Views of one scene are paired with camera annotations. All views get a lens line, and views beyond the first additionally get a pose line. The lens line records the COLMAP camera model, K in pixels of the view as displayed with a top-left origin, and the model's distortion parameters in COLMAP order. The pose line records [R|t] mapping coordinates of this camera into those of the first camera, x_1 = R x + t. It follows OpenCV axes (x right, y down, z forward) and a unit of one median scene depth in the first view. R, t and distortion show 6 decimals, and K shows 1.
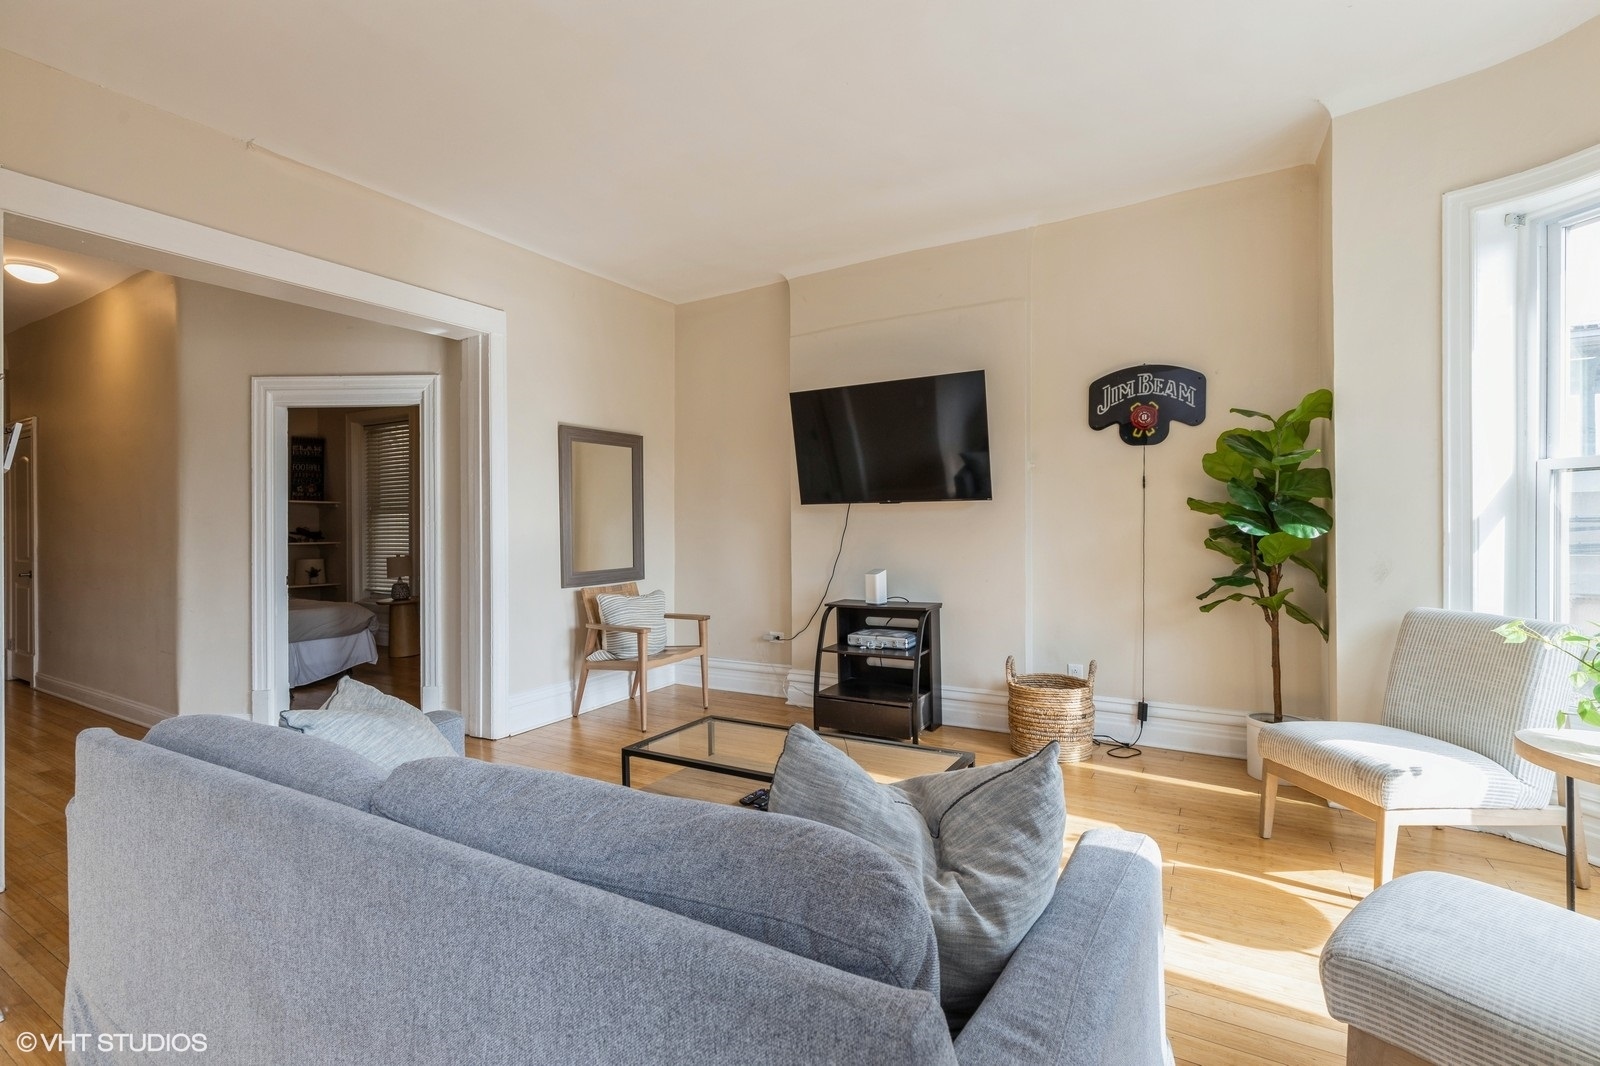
lens RADIAL K [[720.1, 0, 800.0], [0, 720.1, 533.0], [0, 0, 1]] dist [0.005360, 0.000232]
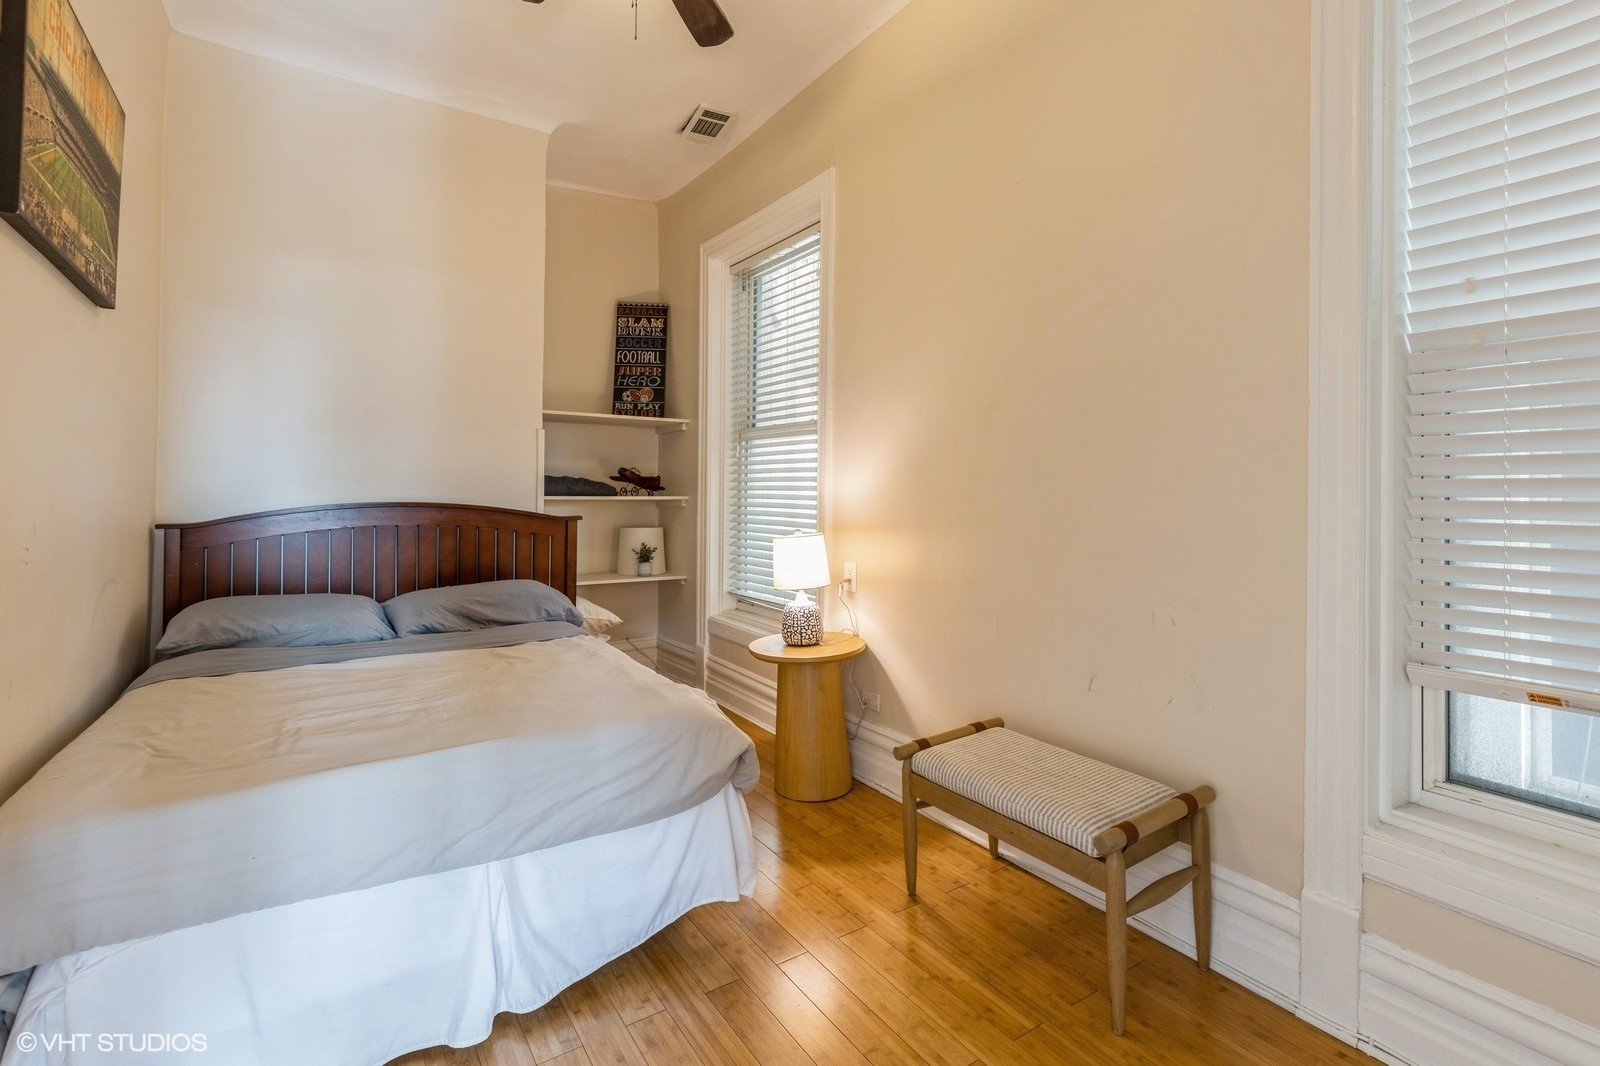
lens RADIAL K [[723.0, 0, 801.5], [0, 723.0, 489.9], [0, 0, 1]] dist [0.000984, 0.000050]
pose [[0.902591, 0.014833, -0.430243, -0.340186], [-0.018707, 0.999814, -0.004775, 0.008235], [0.430092, 0.012358, 0.902700, 0.565953]]
